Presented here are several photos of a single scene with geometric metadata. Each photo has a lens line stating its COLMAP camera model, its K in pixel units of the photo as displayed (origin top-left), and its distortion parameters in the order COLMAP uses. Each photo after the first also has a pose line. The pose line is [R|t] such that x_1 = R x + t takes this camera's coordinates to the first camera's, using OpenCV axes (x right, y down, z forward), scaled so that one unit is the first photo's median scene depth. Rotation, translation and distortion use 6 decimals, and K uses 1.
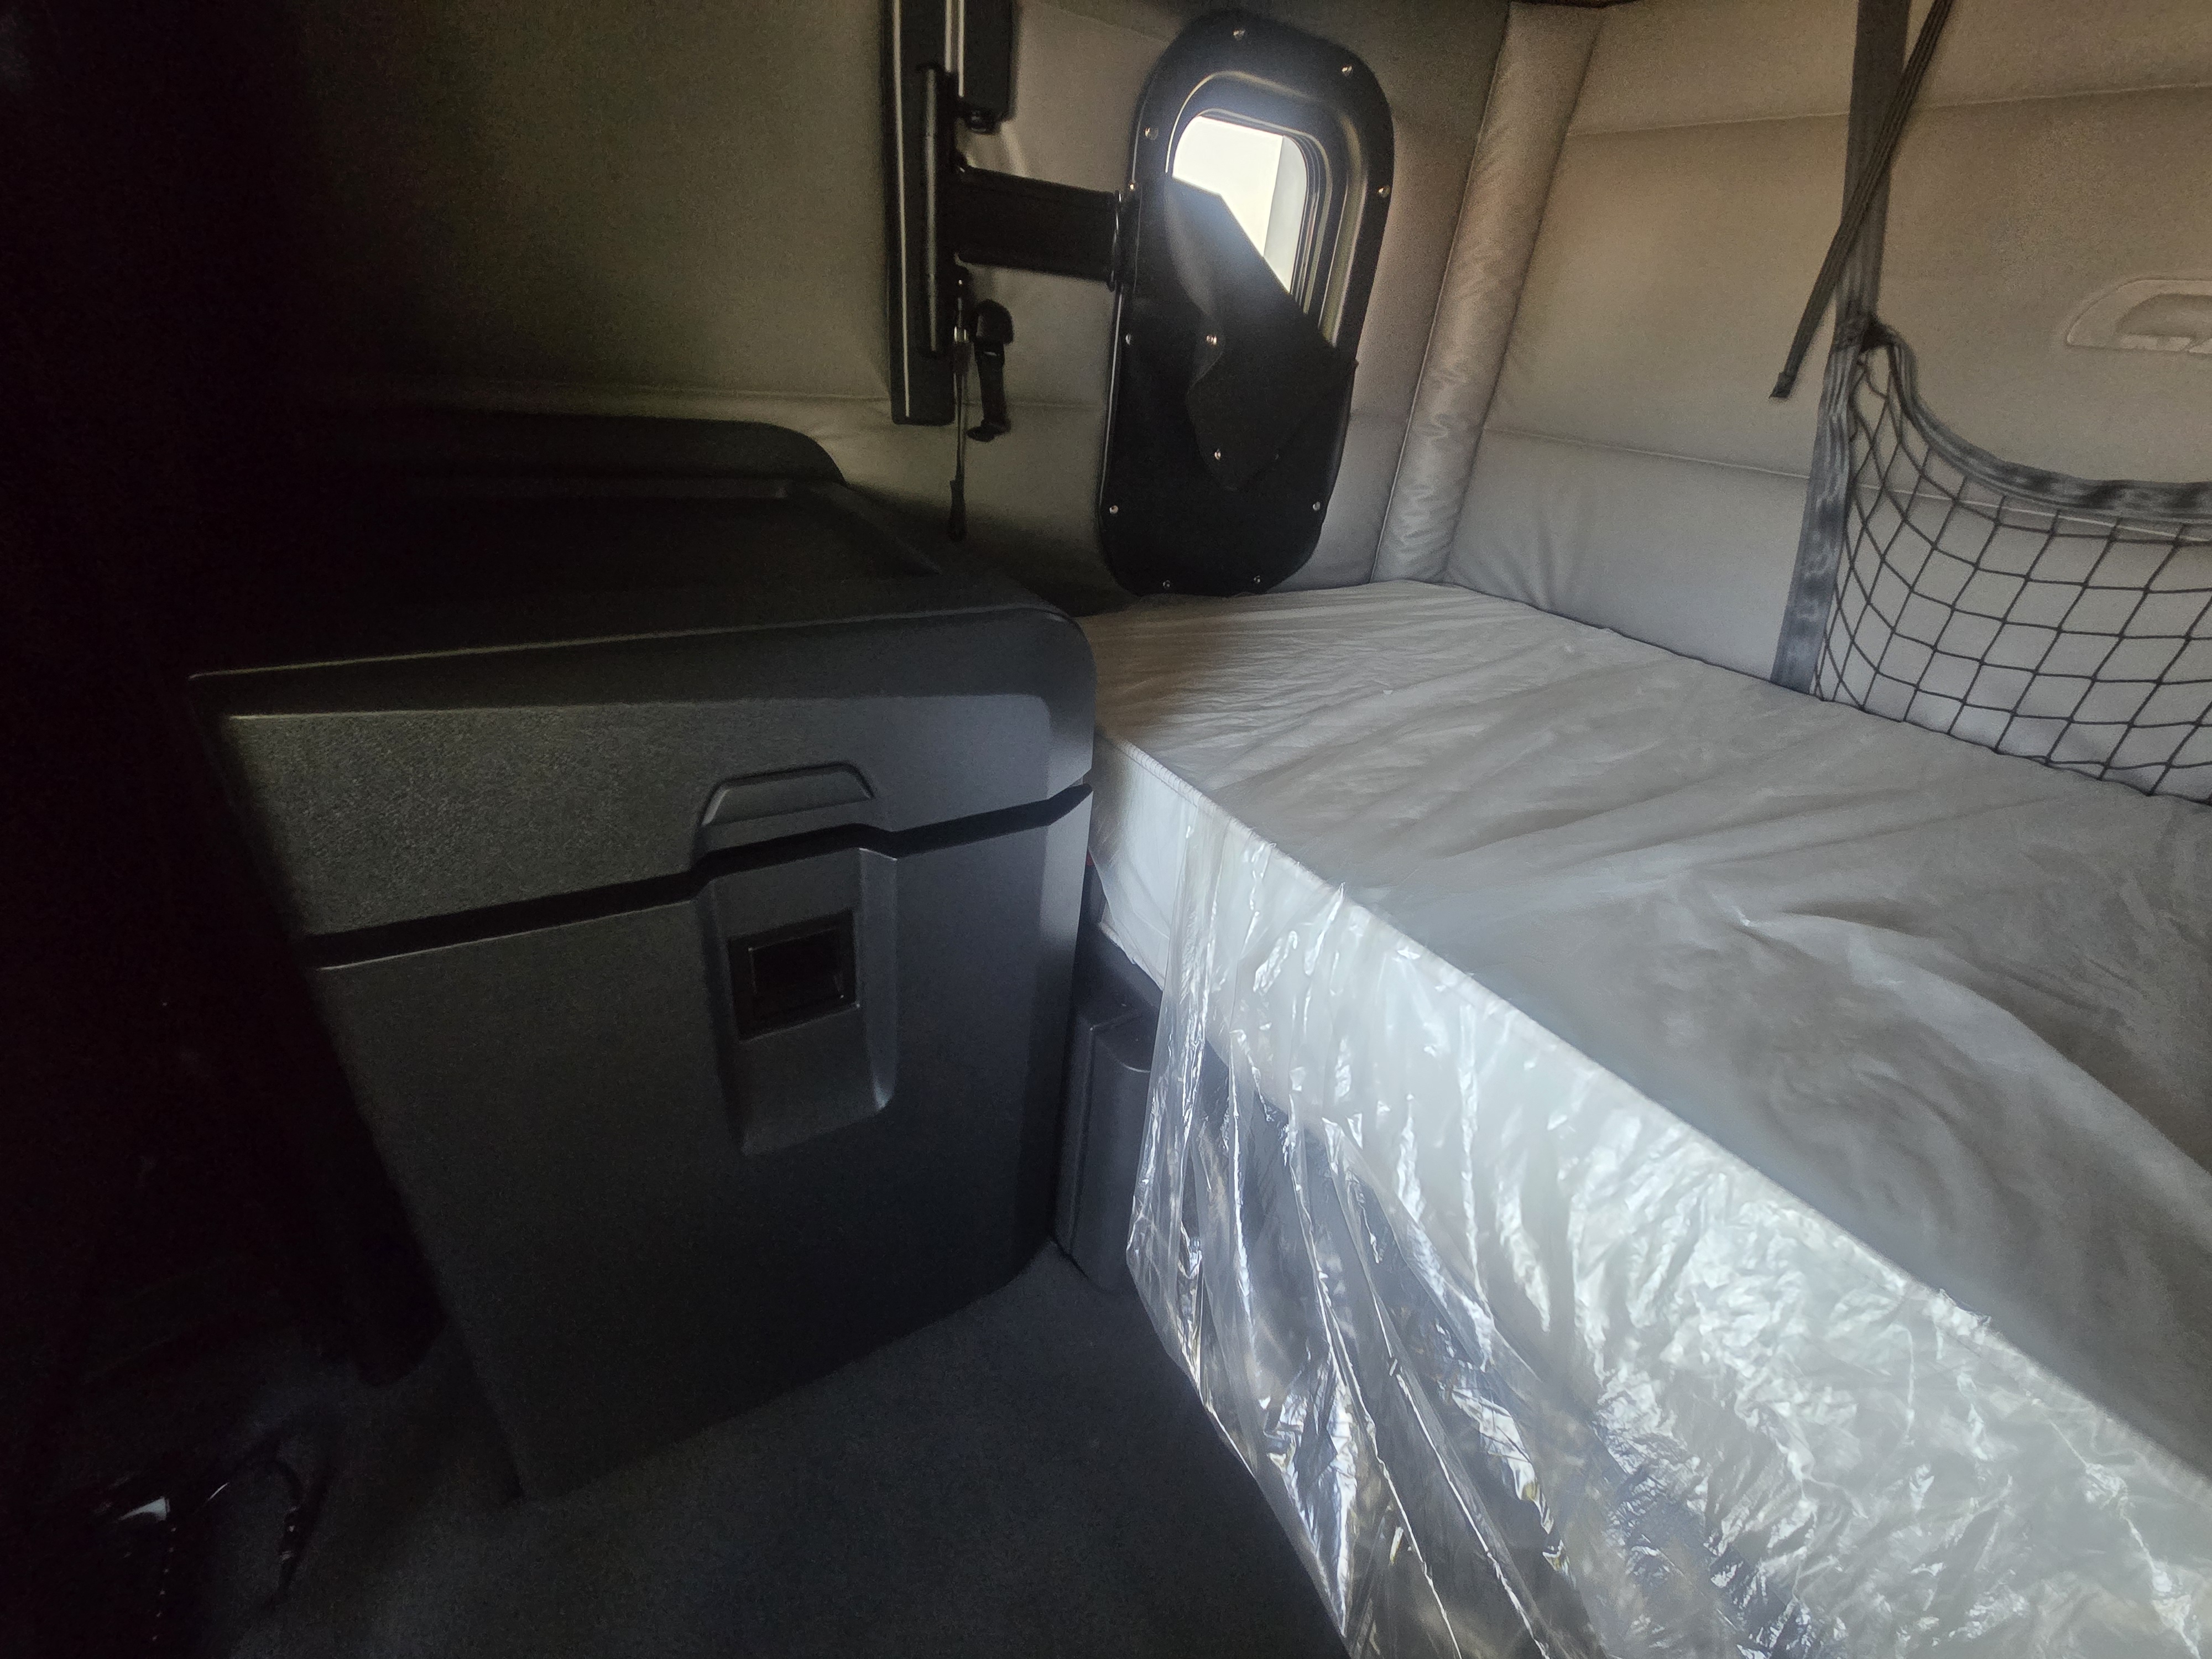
lens RADIAL K [[921.2, 0, 1092.2], [0, 921.2, 827.6], [0, 0, 1]] dist [0.004342, -0.000243]
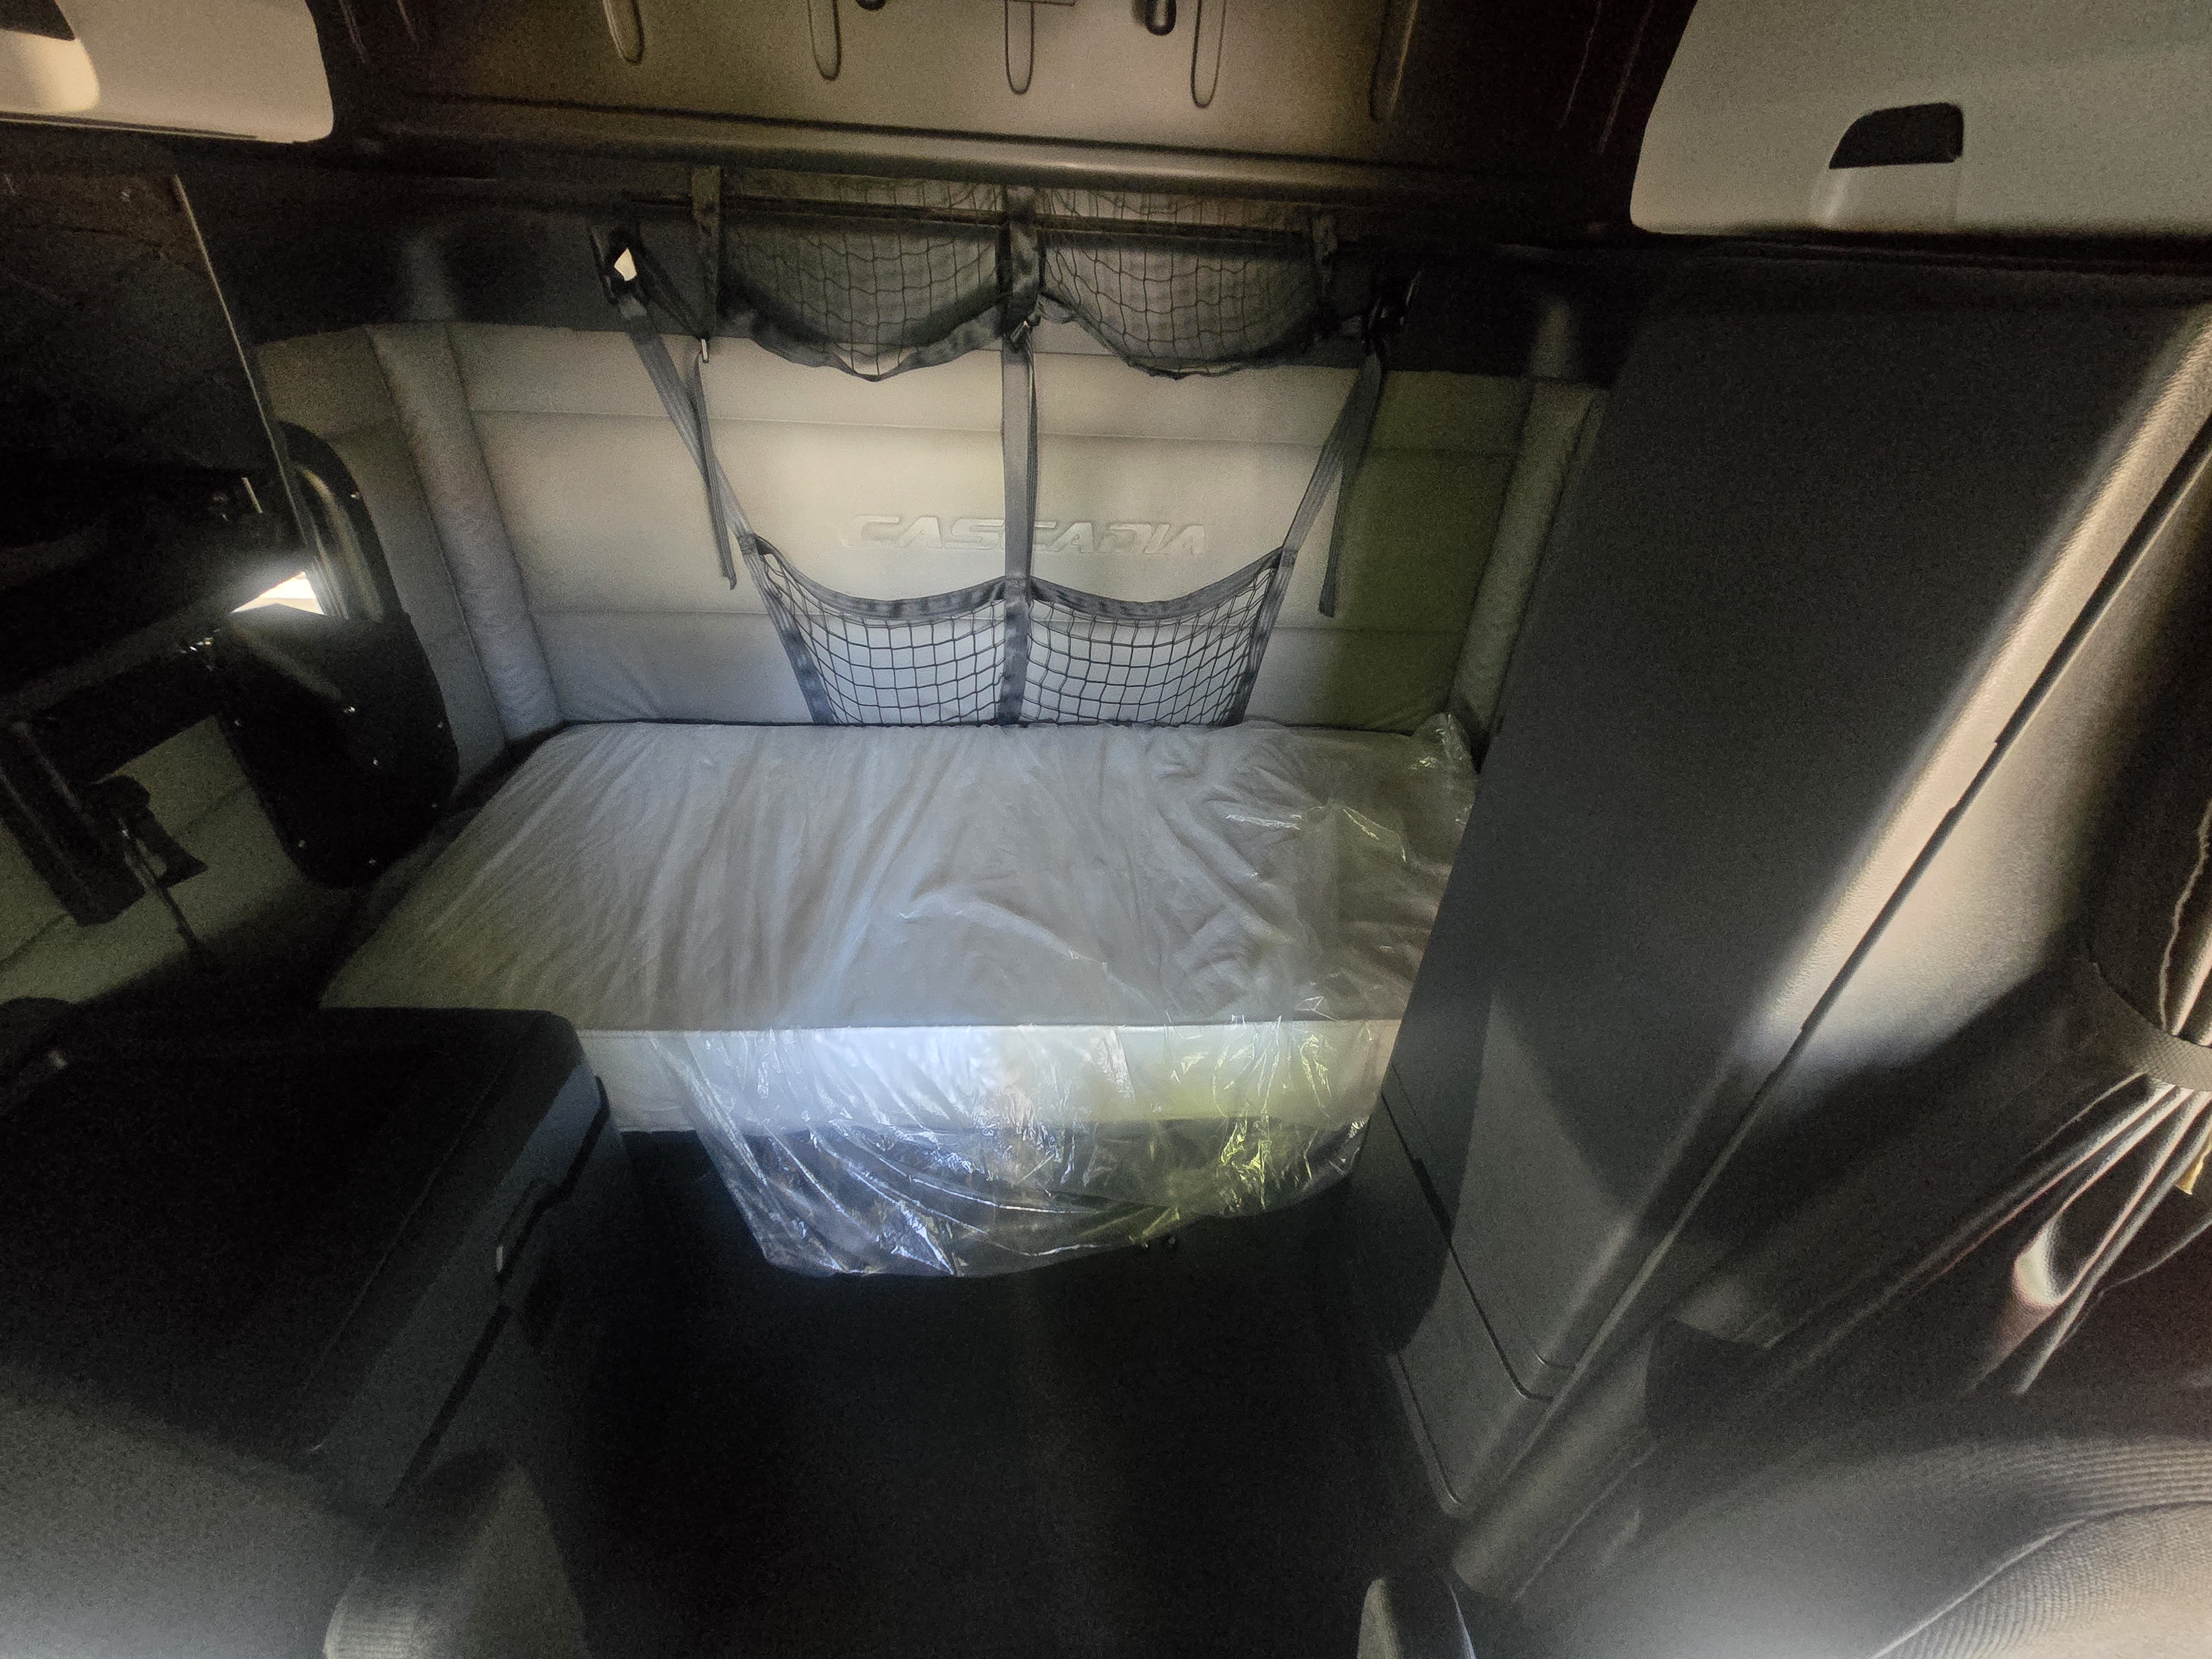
lens RADIAL K [[921.2, 0, 1102.5], [0, 921.2, 822.8], [0, 0, 1]] dist [0.004342, -0.000243]
pose [[0.491361, -0.529164, 0.691772, -0.491969], [0.426693, 0.838676, 0.338460, -0.640144], [-0.759274, 0.128869, 0.637884, -0.828017]]
